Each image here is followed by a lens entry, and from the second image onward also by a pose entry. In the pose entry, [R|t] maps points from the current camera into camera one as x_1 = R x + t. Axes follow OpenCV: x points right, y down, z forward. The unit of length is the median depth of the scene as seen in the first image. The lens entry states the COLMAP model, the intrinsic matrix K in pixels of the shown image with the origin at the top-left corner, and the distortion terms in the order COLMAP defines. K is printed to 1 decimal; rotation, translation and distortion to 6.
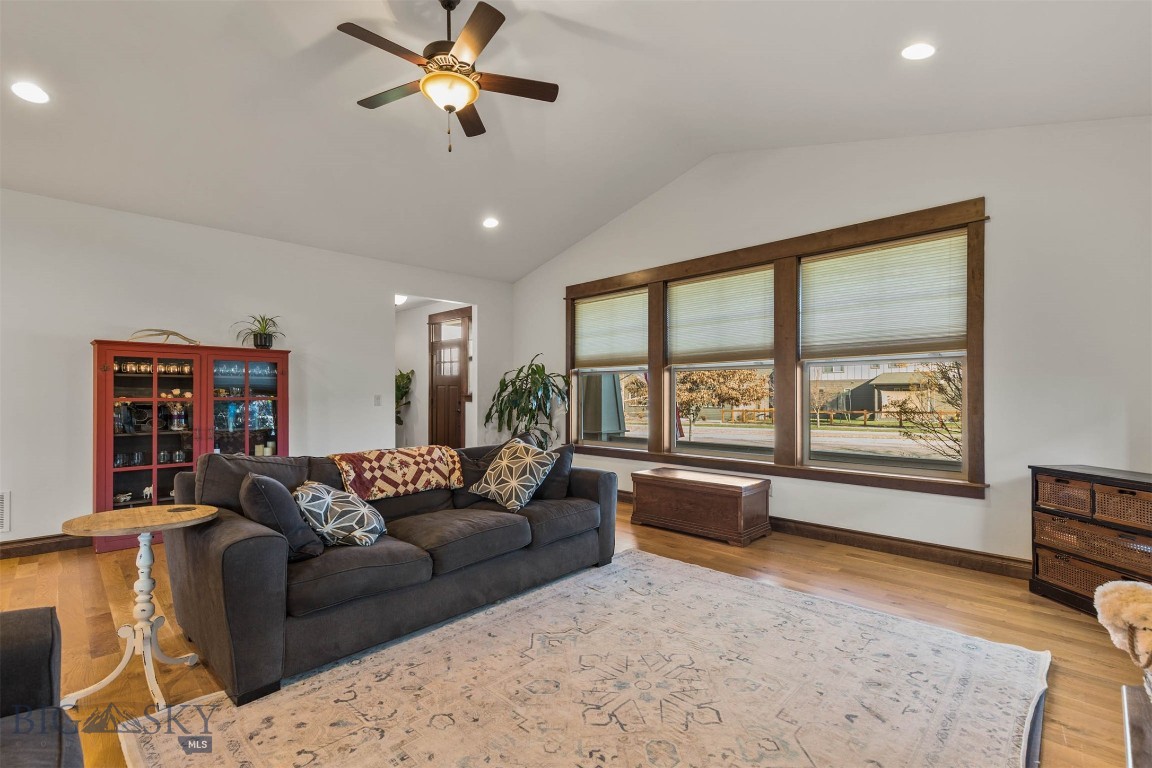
lens RADIAL K [[522.3, 0, 582.2], [0, 522.3, 388.8], [0, 0, 1]] dist [0.005226, 0.000297]
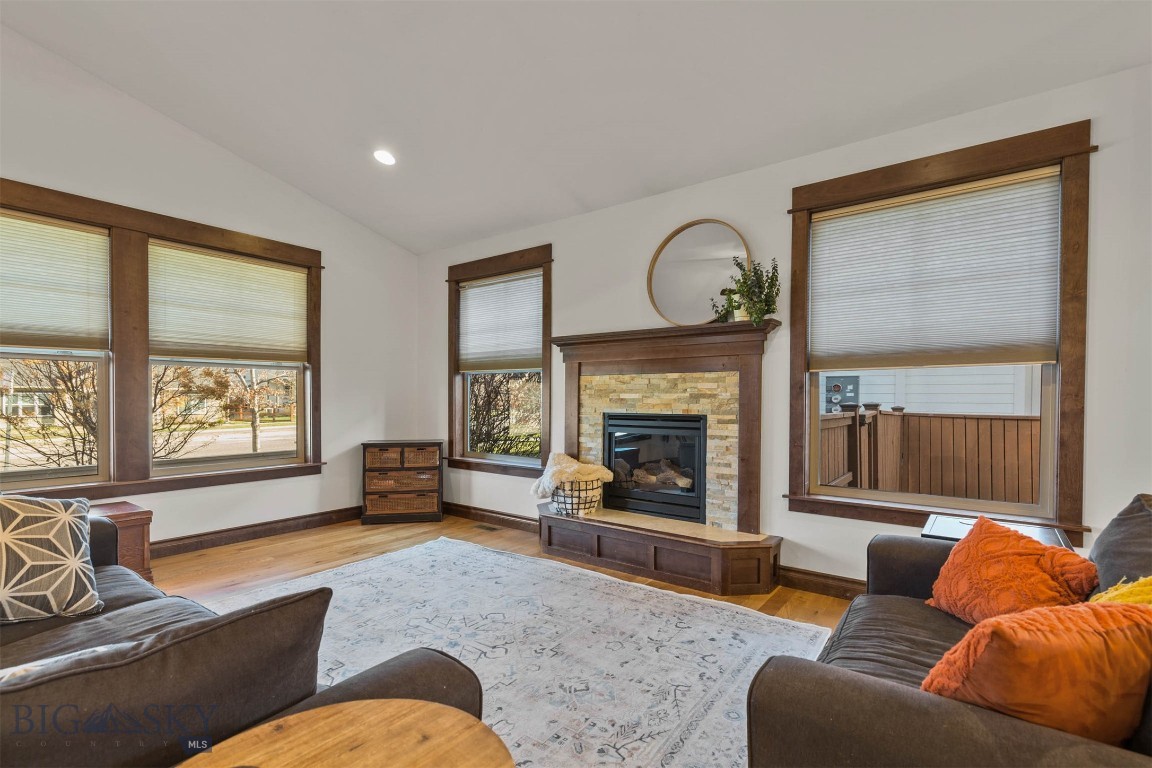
lens RADIAL K [[522.3, 0, 574.0], [0, 522.3, 393.7], [0, 0, 1]] dist [0.005226, 0.000297]
pose [[-0.130266, 0.006613, 0.991457, -0.658357], [-0.016071, 0.999832, -0.008781, 0.004123], [-0.991349, -0.017078, -0.130138, 0.517954]]
